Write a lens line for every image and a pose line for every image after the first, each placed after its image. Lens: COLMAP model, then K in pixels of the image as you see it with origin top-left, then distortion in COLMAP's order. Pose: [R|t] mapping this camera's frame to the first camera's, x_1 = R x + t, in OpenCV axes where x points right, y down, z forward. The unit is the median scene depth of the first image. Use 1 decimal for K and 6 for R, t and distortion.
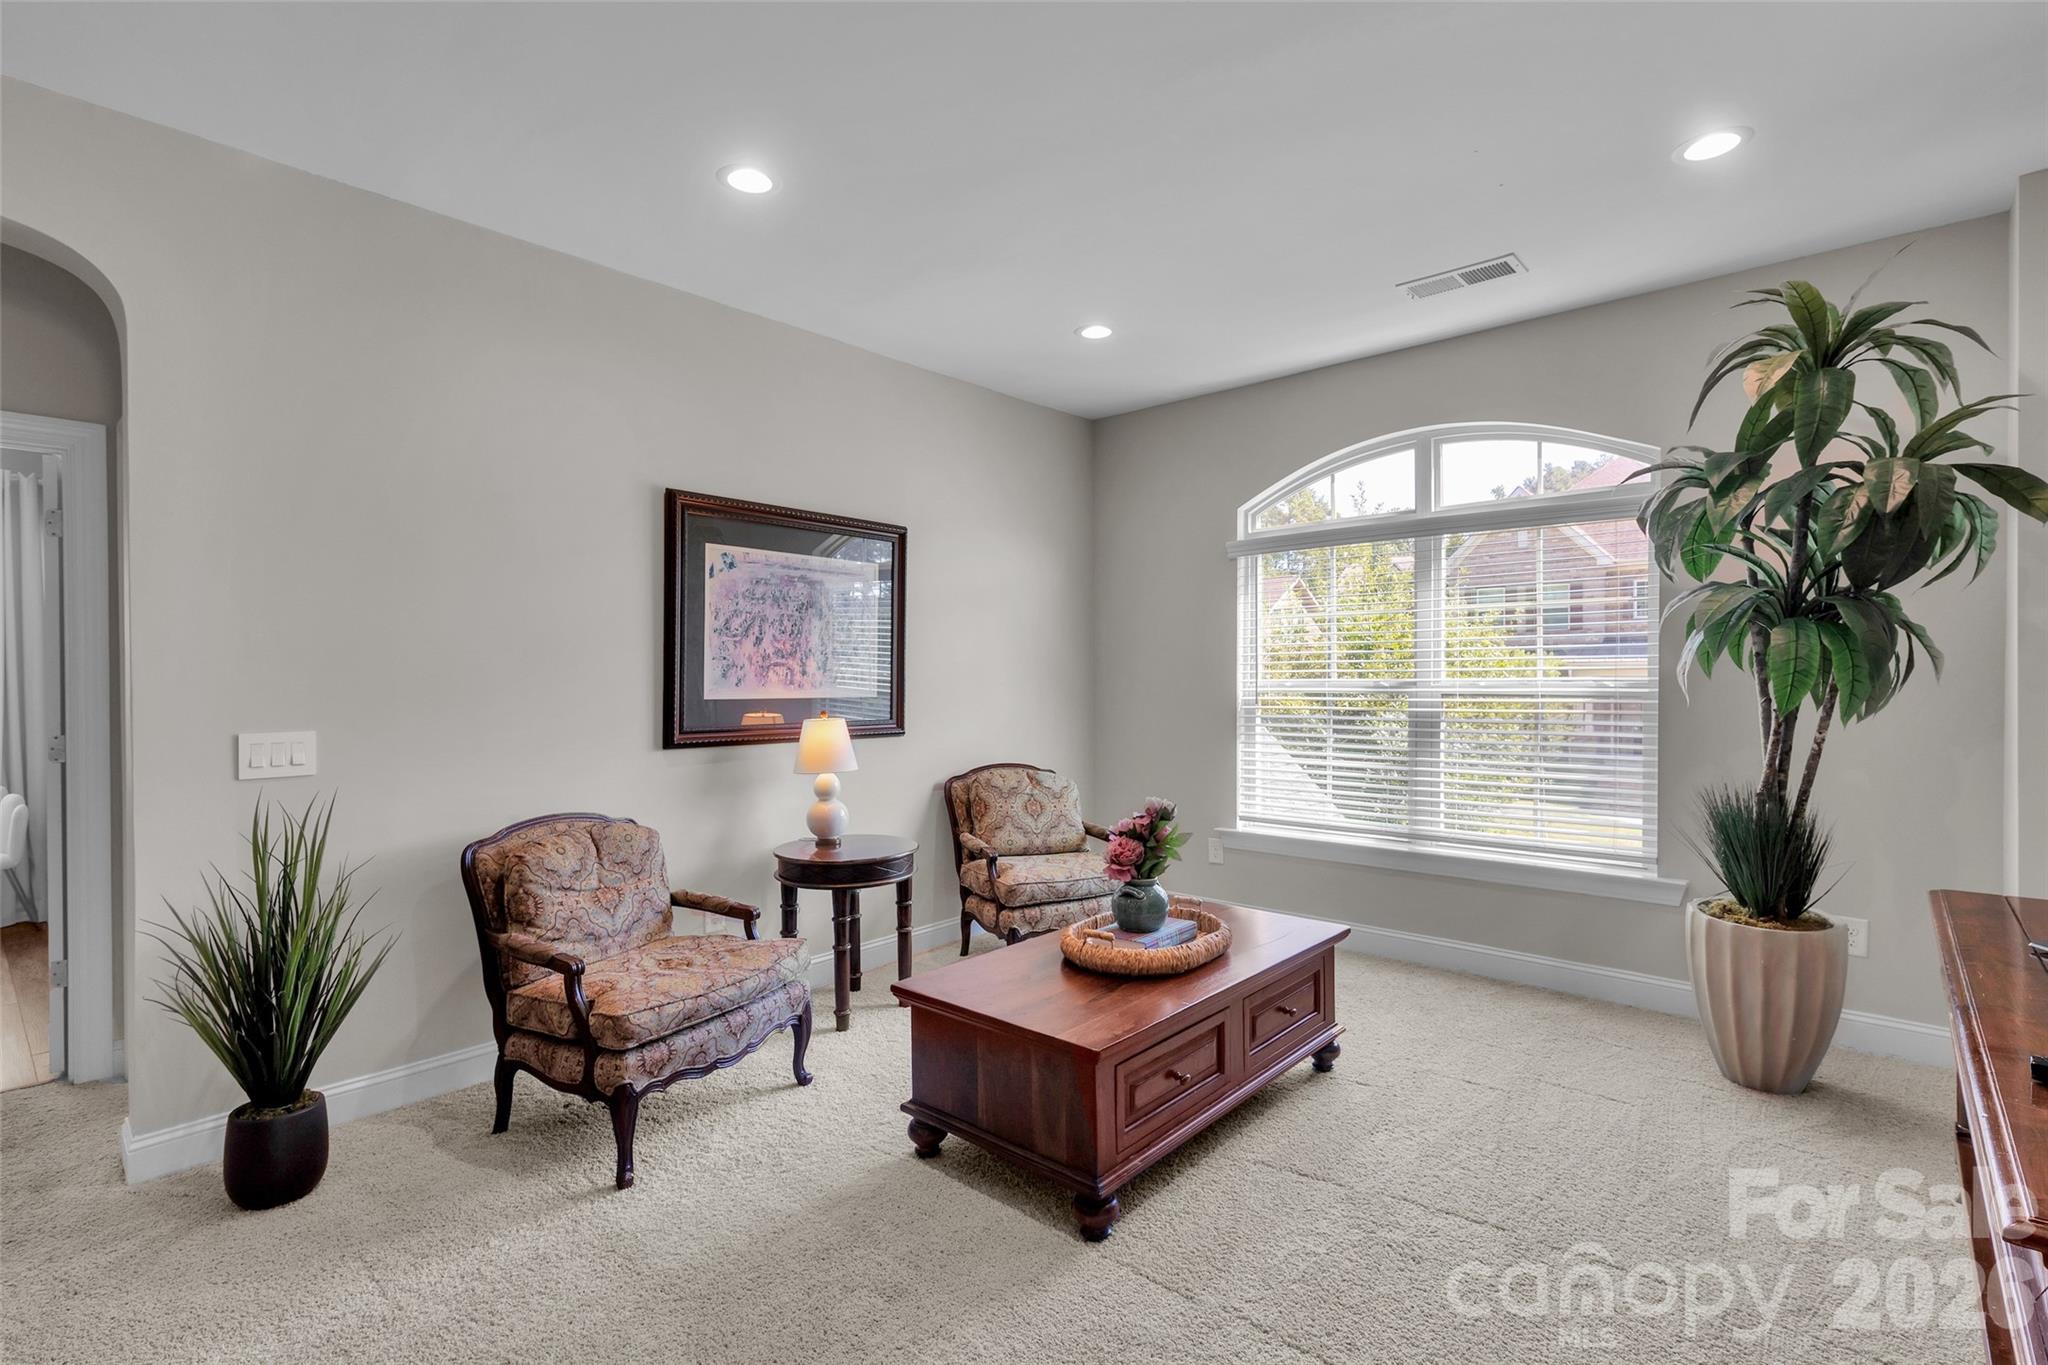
lens RADIAL K [[964.8, 0, 1024.3], [0, 964.8, 677.3], [0, 0, 1]] dist [0.002003, 0.000063]
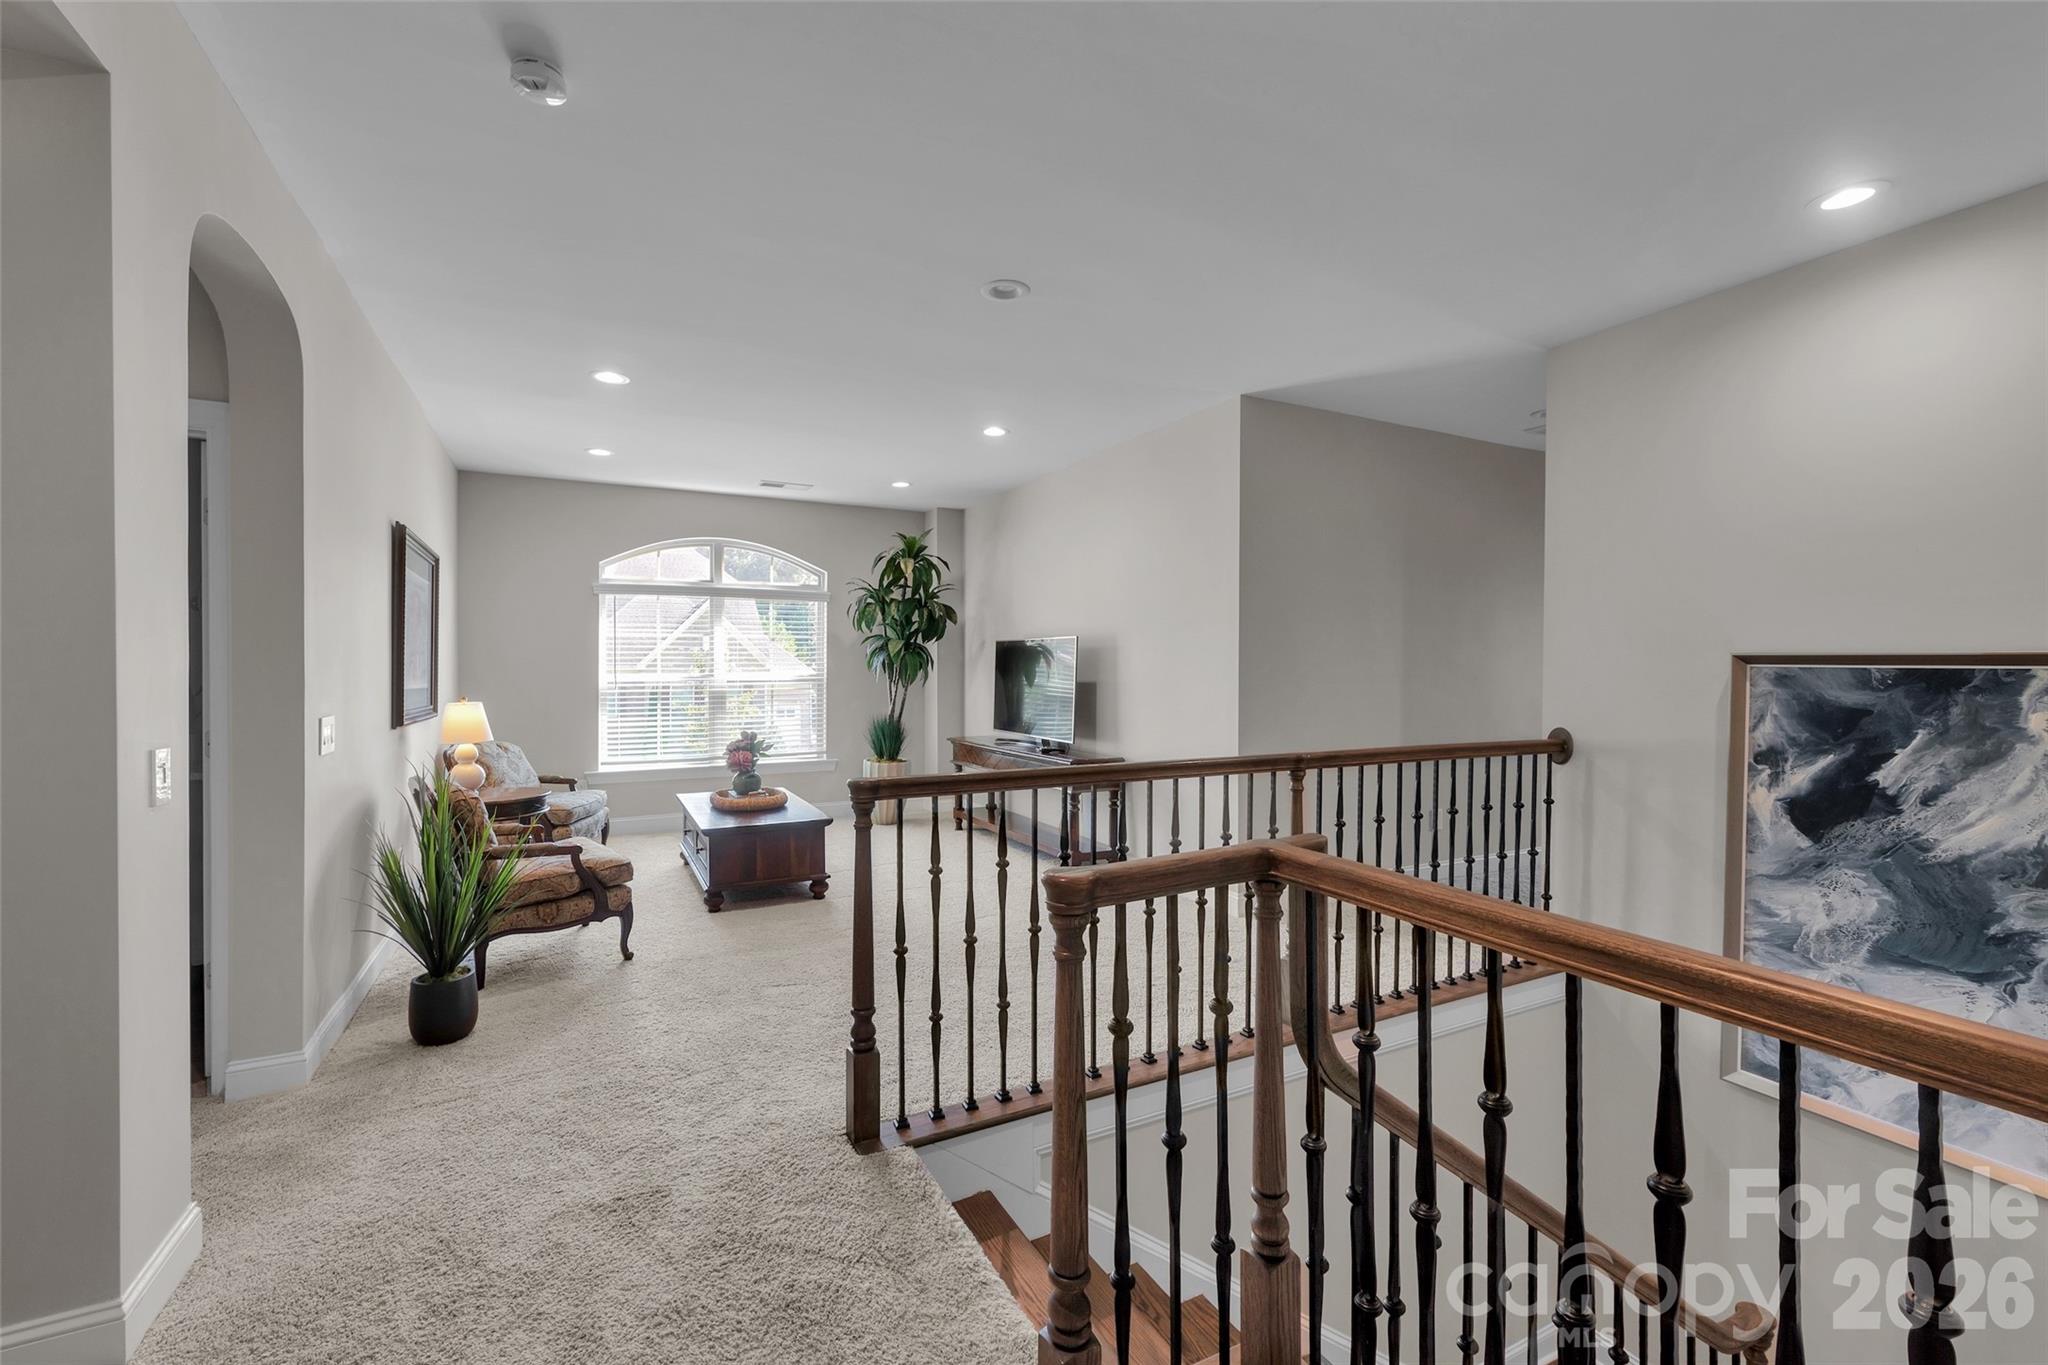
lens RADIAL K [[964.8, 0, 1027.0], [0, 964.8, 678.4], [0, 0, 1]] dist [0.002003, 0.000063]
pose [[0.349806, -0.005853, 0.936804, -1.034689], [0.003123, 0.999982, 0.005081, 0.004770], [-0.936817, 0.001148, 0.349818, -0.182591]]
